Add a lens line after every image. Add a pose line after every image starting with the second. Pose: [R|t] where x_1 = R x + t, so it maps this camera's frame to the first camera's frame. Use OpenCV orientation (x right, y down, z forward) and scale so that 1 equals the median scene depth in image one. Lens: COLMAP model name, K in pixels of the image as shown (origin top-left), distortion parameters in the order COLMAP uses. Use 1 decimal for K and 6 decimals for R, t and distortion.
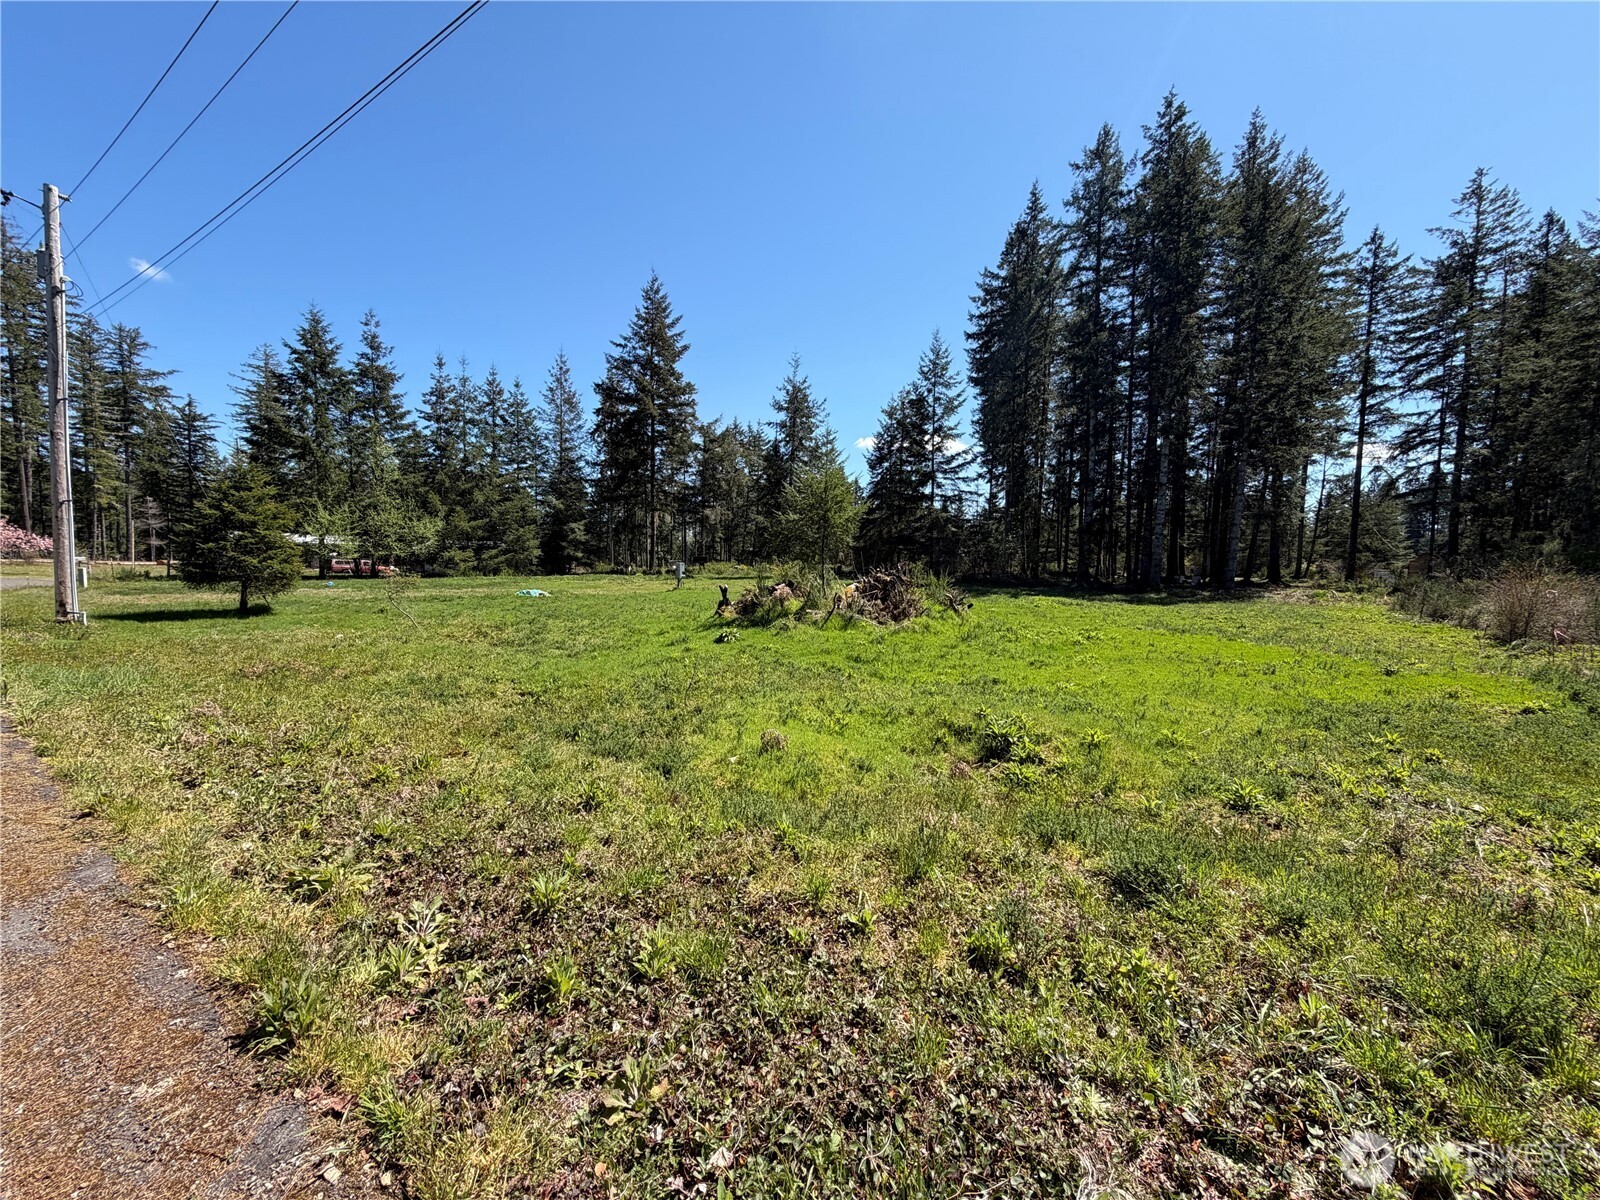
lens RADIAL K [[633.1, 0, 793.2], [0, 633.1, 600.7], [0, 0, 1]] dist [0.000737, -0.000275]
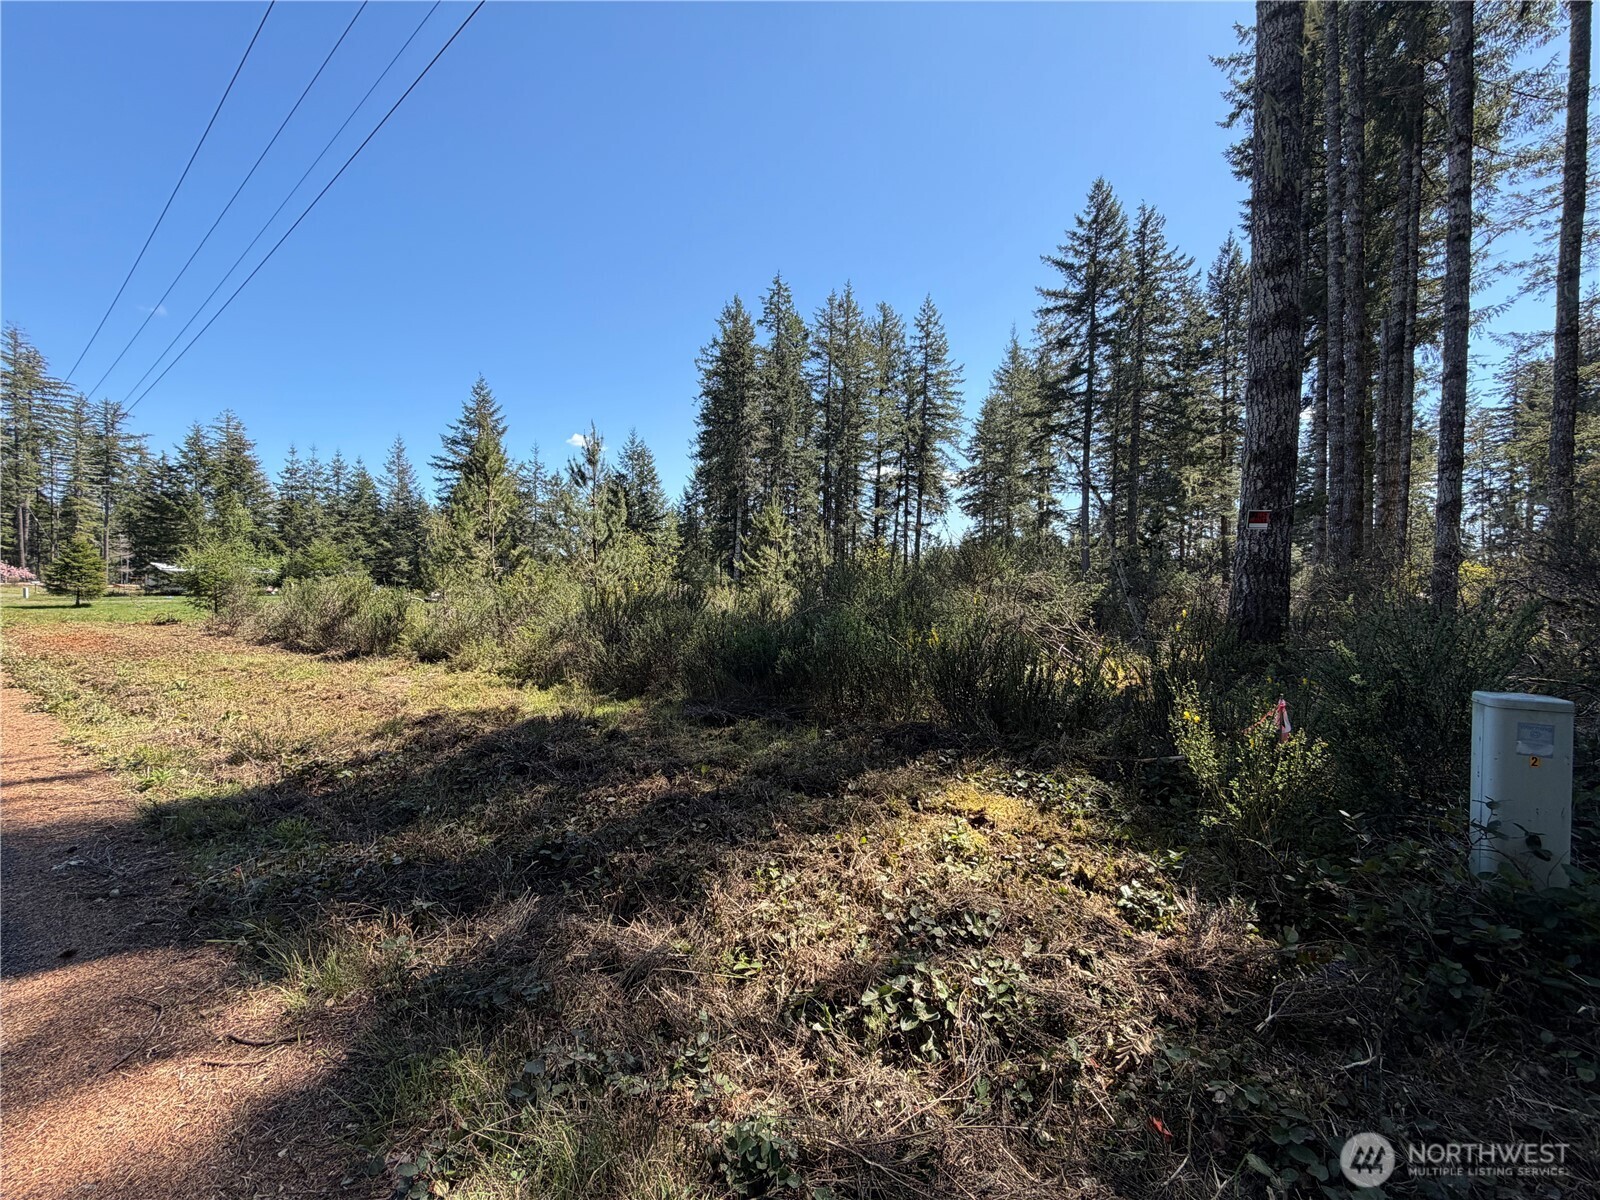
lens RADIAL K [[633.1, 0, 793.2], [0, 633.1, 600.7], [0, 0, 1]] dist [0.000737, -0.000275]
pose [[0.999894, 0.004817, -0.013708, 0.566282], [-0.005379, 0.999132, -0.041310, 0.025029], [0.013497, 0.041379, 0.999052, -0.399726]]
